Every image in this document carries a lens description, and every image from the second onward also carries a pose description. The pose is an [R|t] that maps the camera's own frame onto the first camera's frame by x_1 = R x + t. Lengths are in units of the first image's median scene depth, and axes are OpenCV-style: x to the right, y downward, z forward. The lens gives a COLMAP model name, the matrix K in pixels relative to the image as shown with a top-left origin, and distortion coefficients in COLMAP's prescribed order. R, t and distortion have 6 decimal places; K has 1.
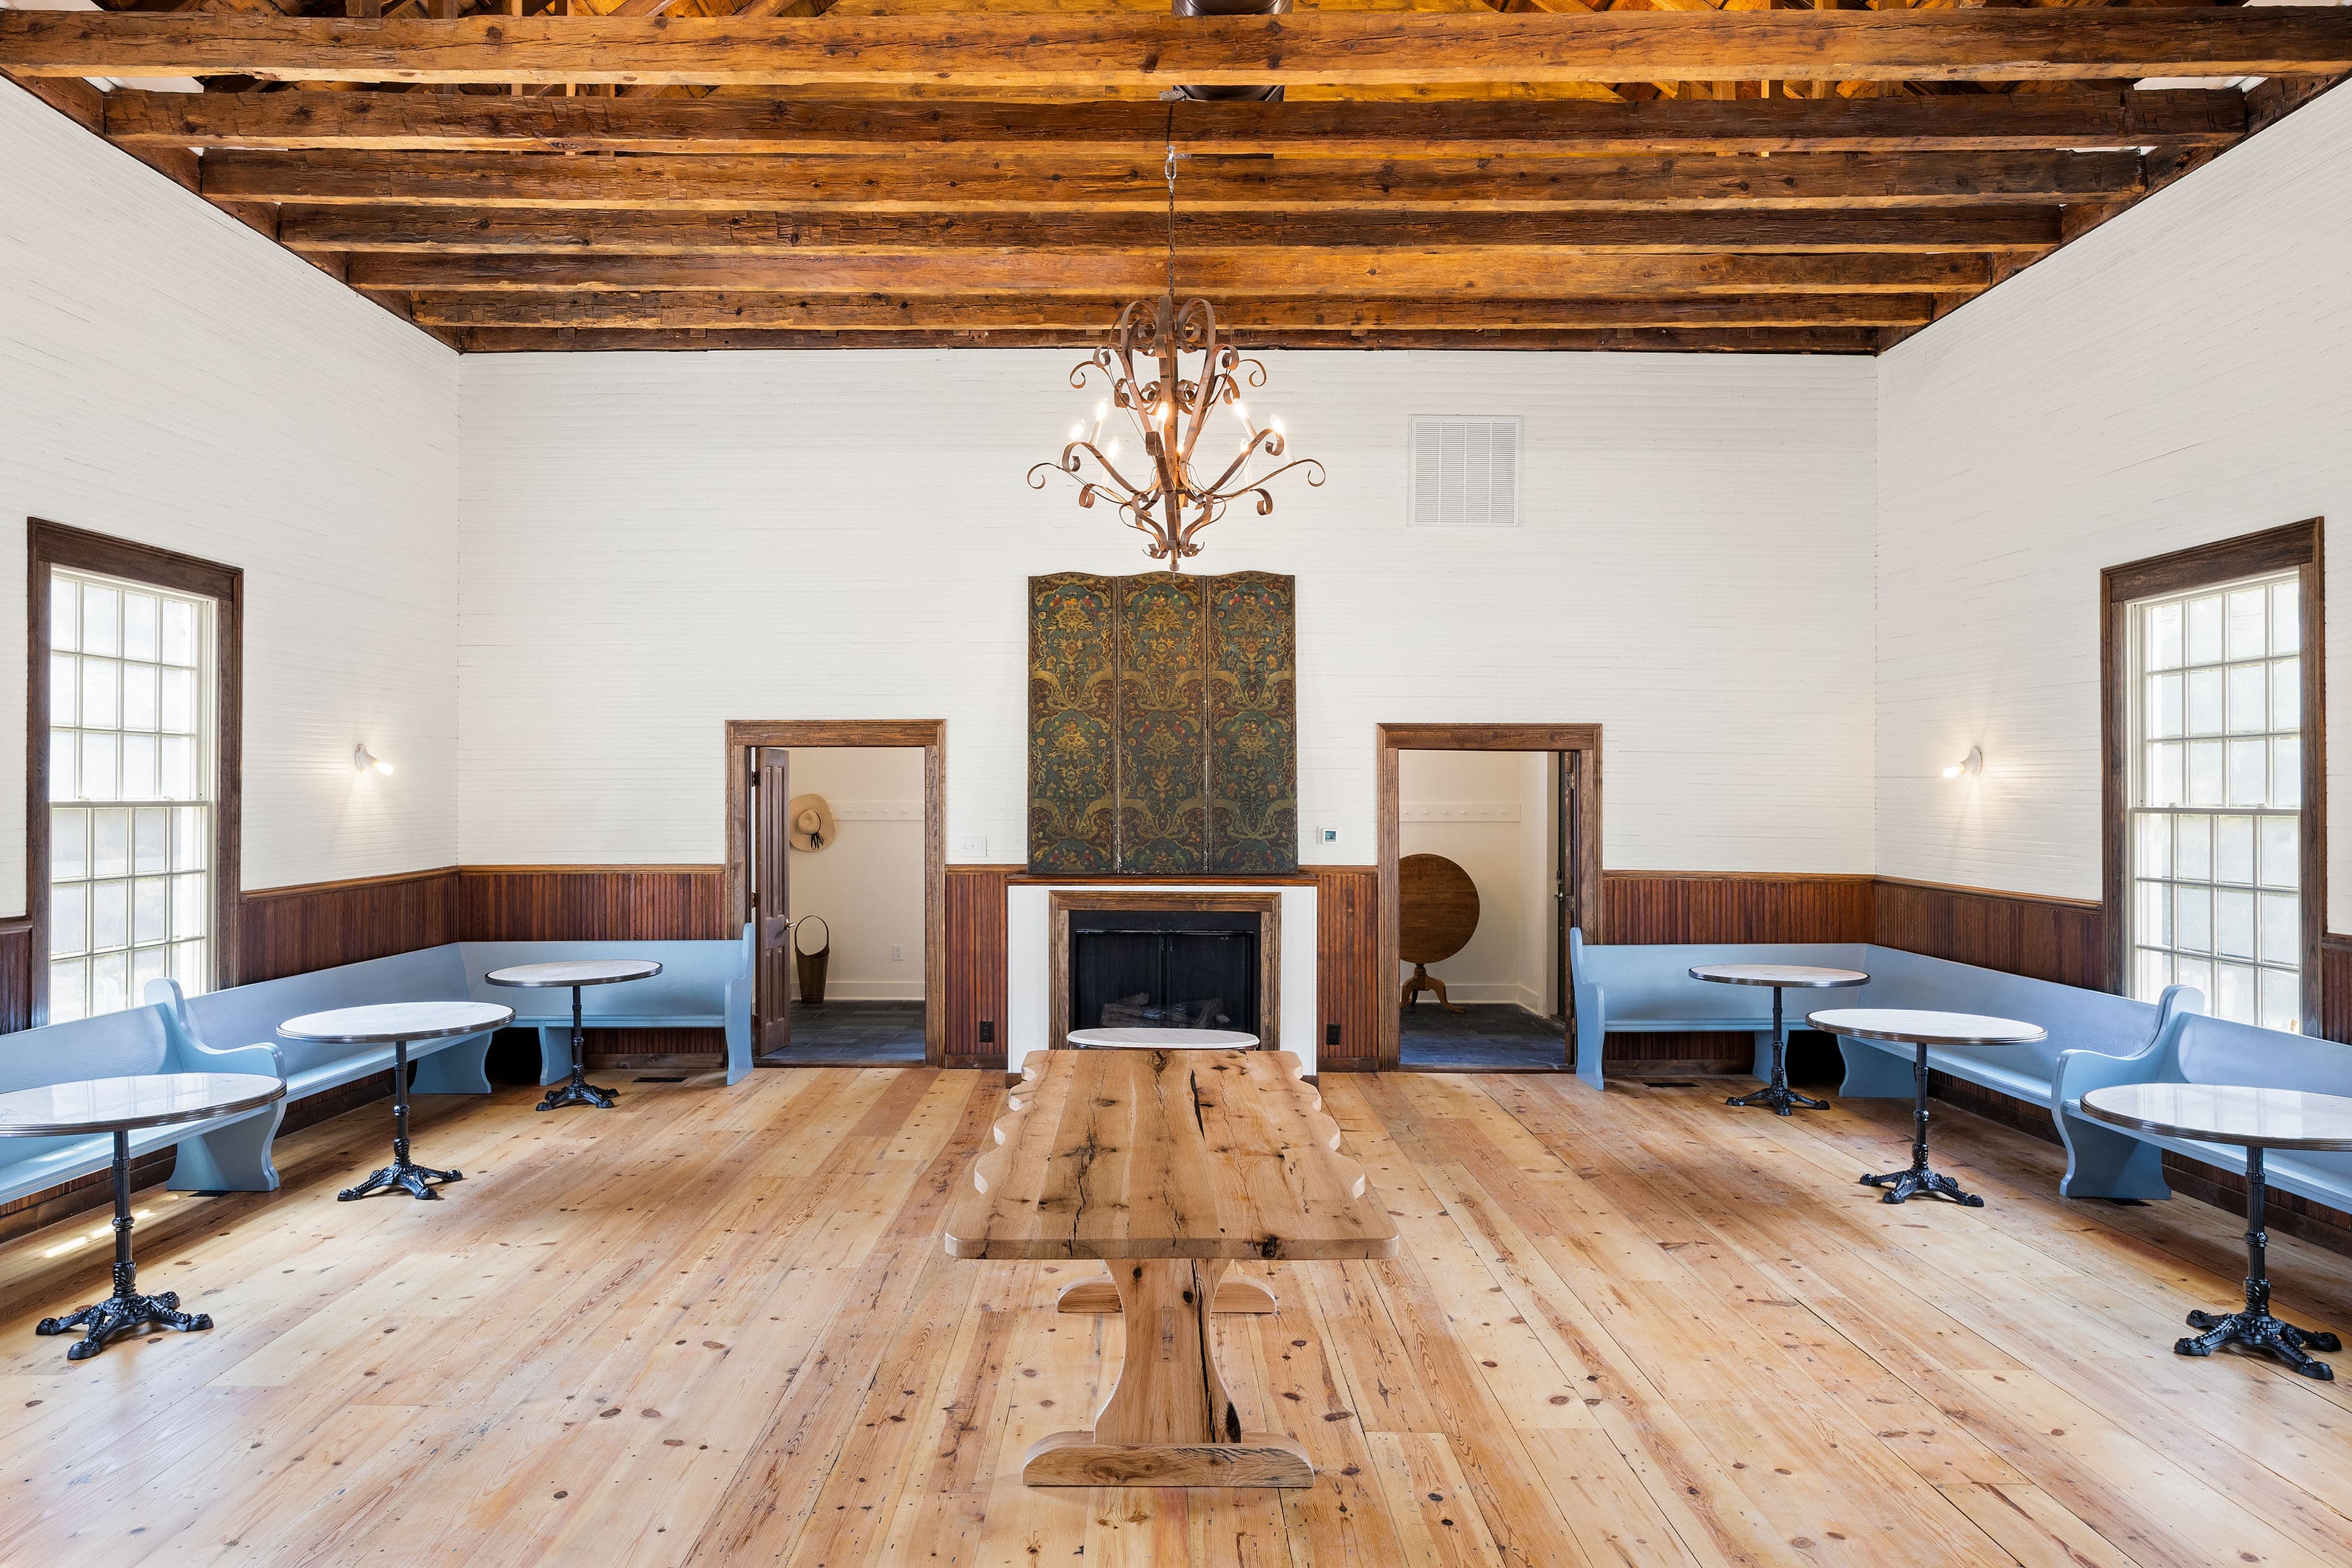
lens RADIAL K [[1505.1, 0, 1176.9], [0, 1505.1, 878.3], [0, 0, 1]] dist [0.001141, 0.001063]
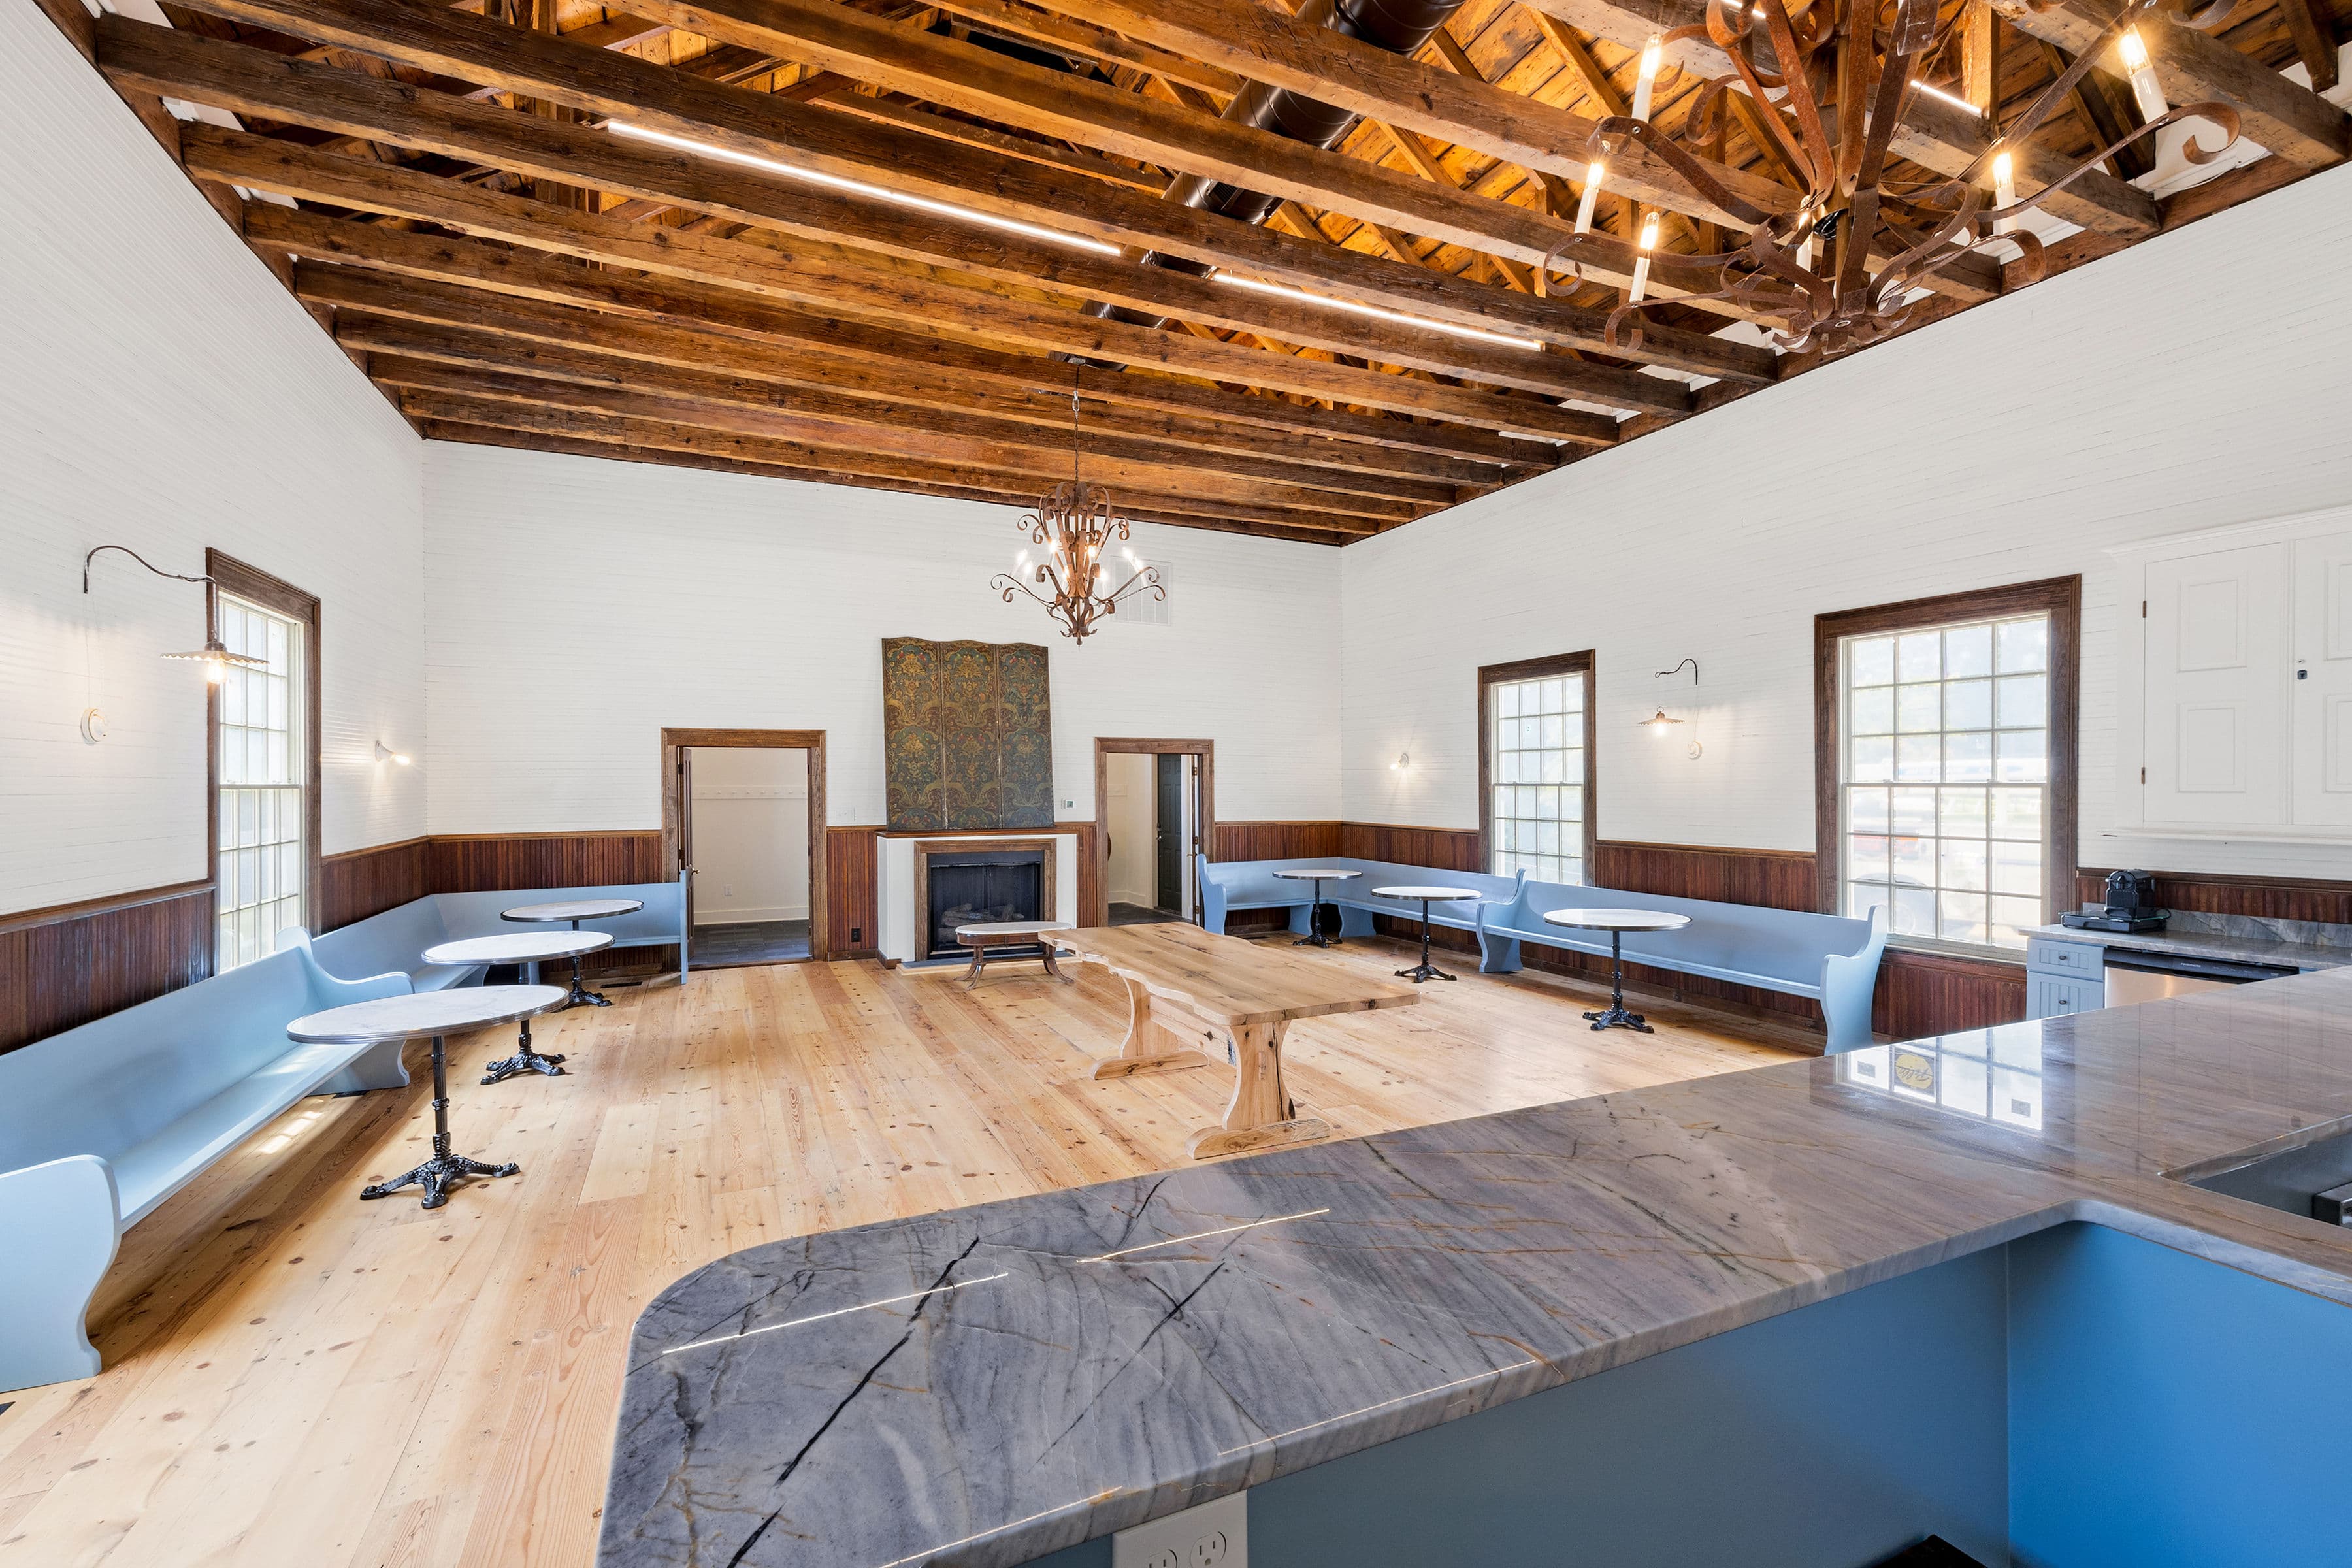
lens RADIAL K [[946.7, 0, 1161.9], [0, 946.7, 845.4], [0, 0, 1]] dist [0.015293, -0.000556]
pose [[0.915088, -0.031217, 0.402043, -0.248209], [0.027045, 0.999505, 0.016050, 0.004135], [-0.402345, -0.003814, 0.915480, -0.007511]]
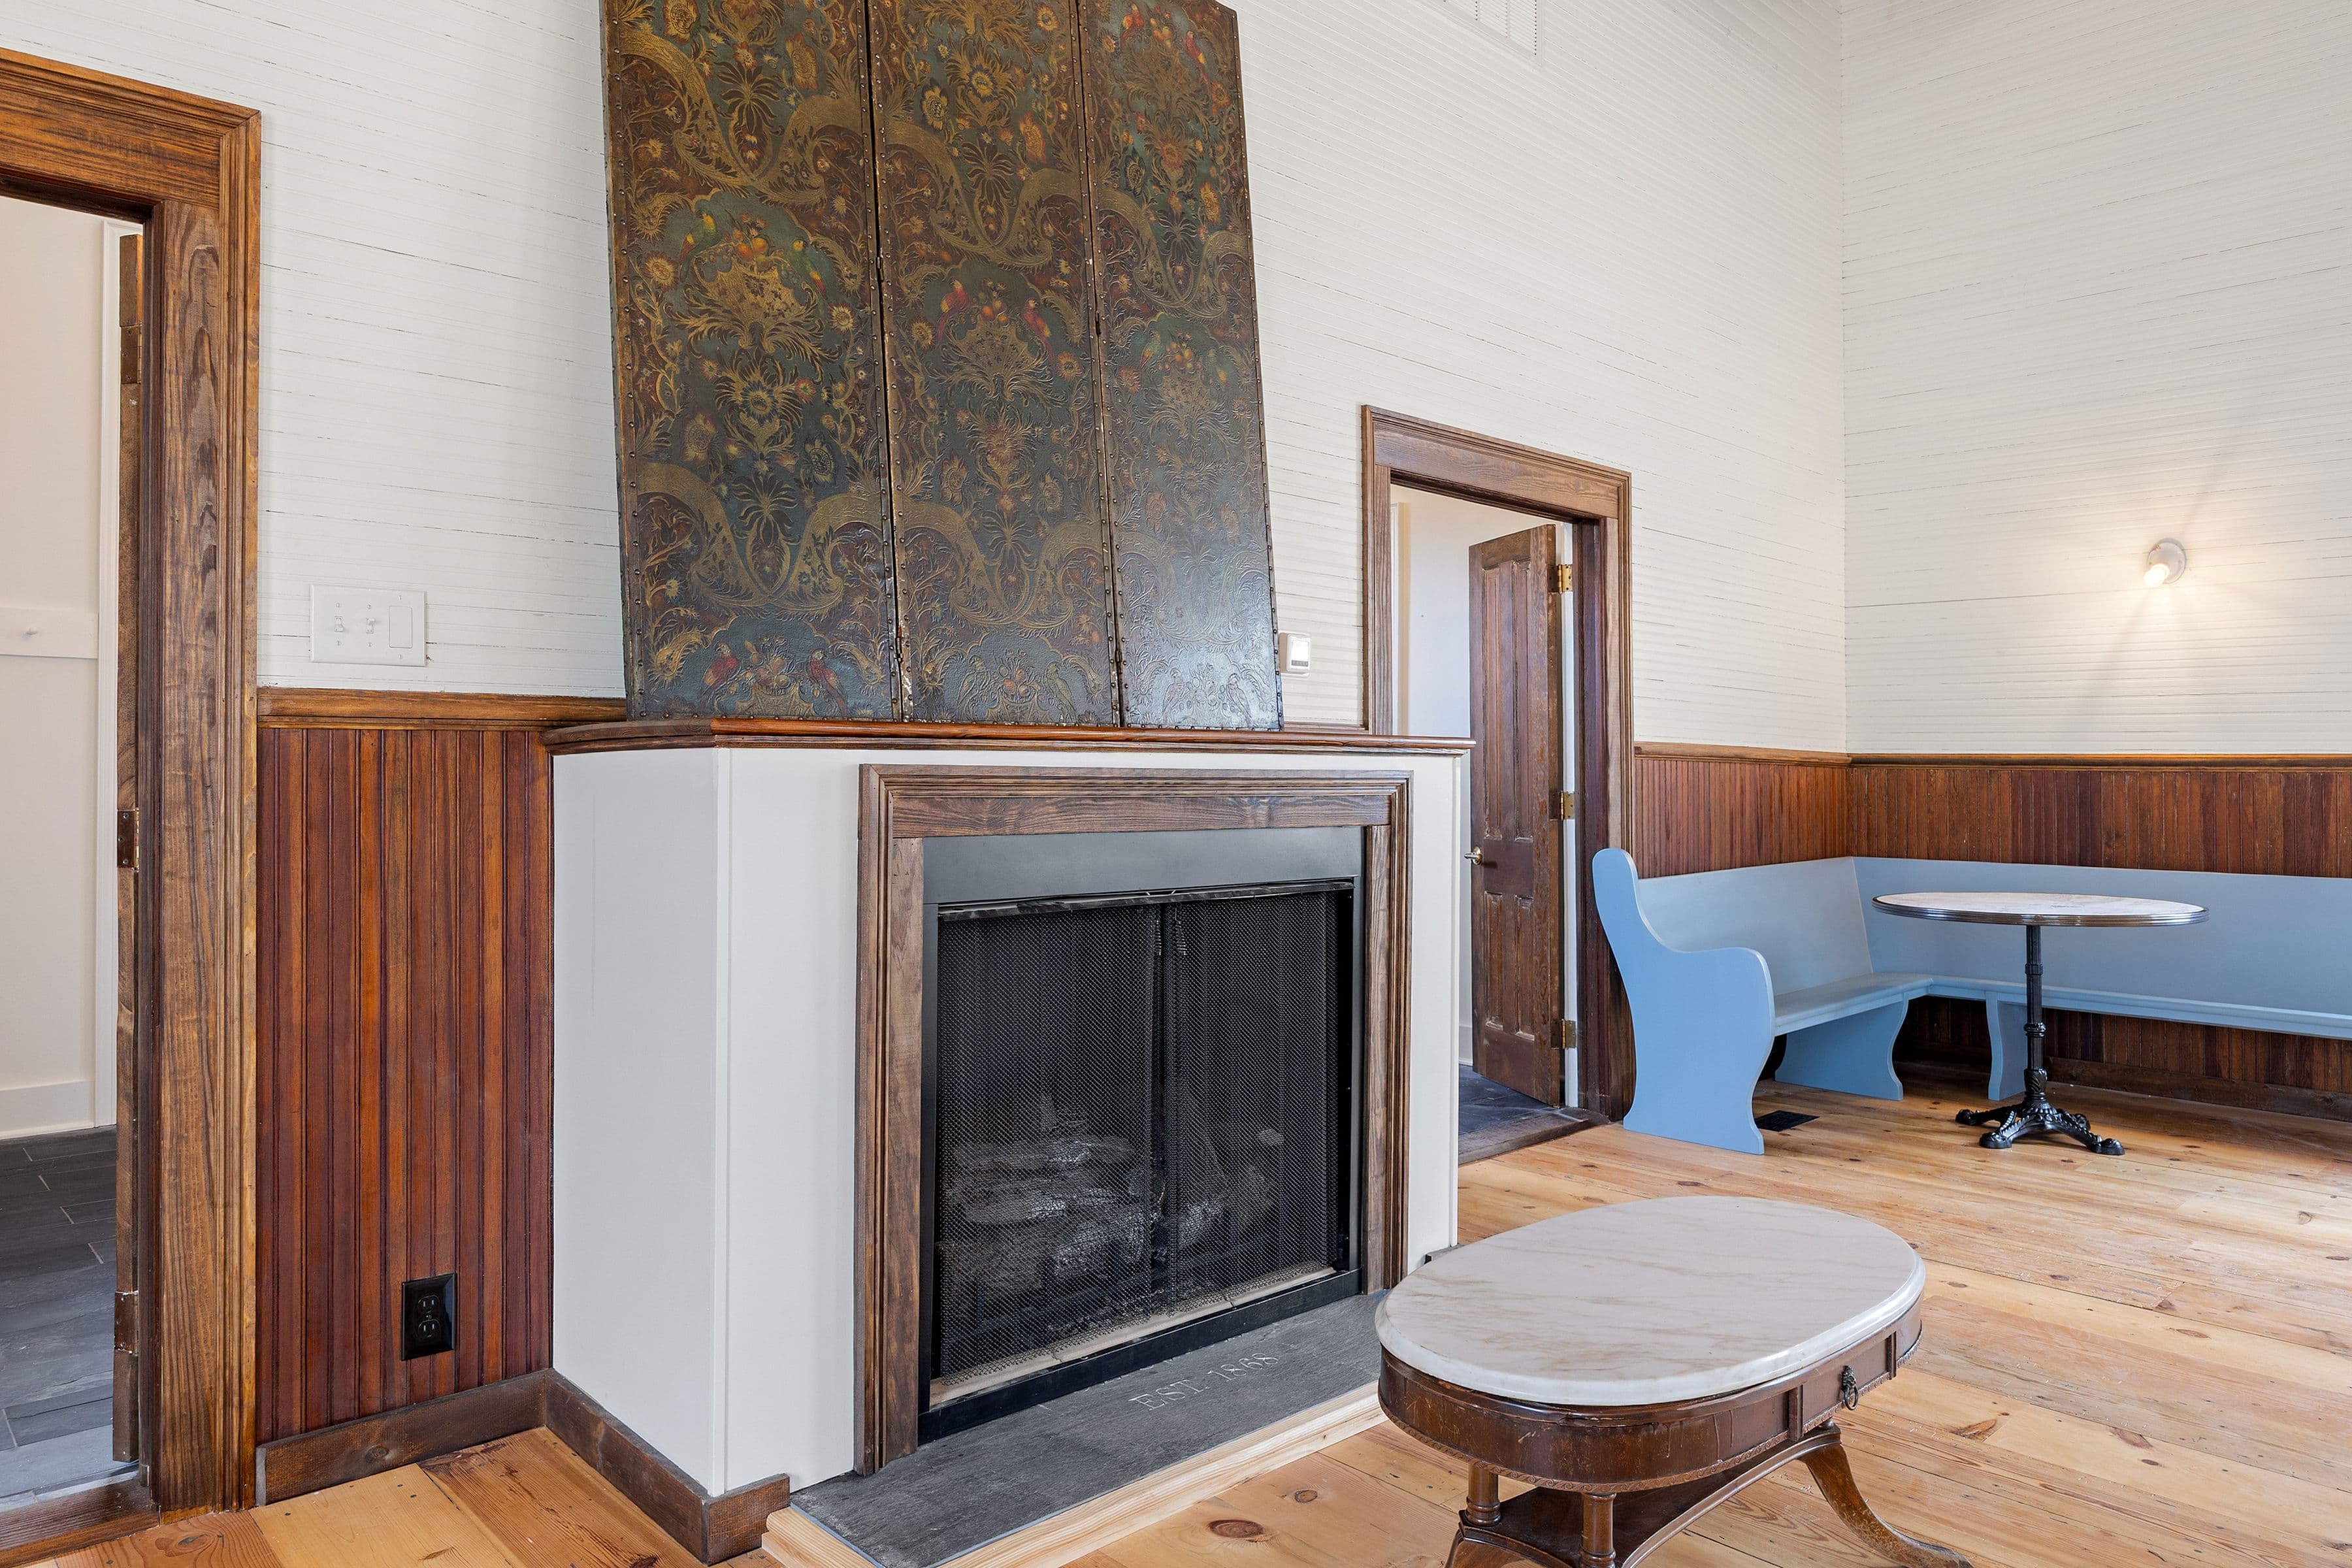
lens RADIAL K [[1474.4, 0, 1123.8], [0, 1474.4, 778.6], [0, 0, 1]] dist [-0.000242, -0.000925]
pose [[0.753619, -0.004419, 0.657296, -0.223940], [0.038108, 0.998589, -0.036978, 0.022322], [-0.656206, 0.052916, 0.752724, 0.779941]]
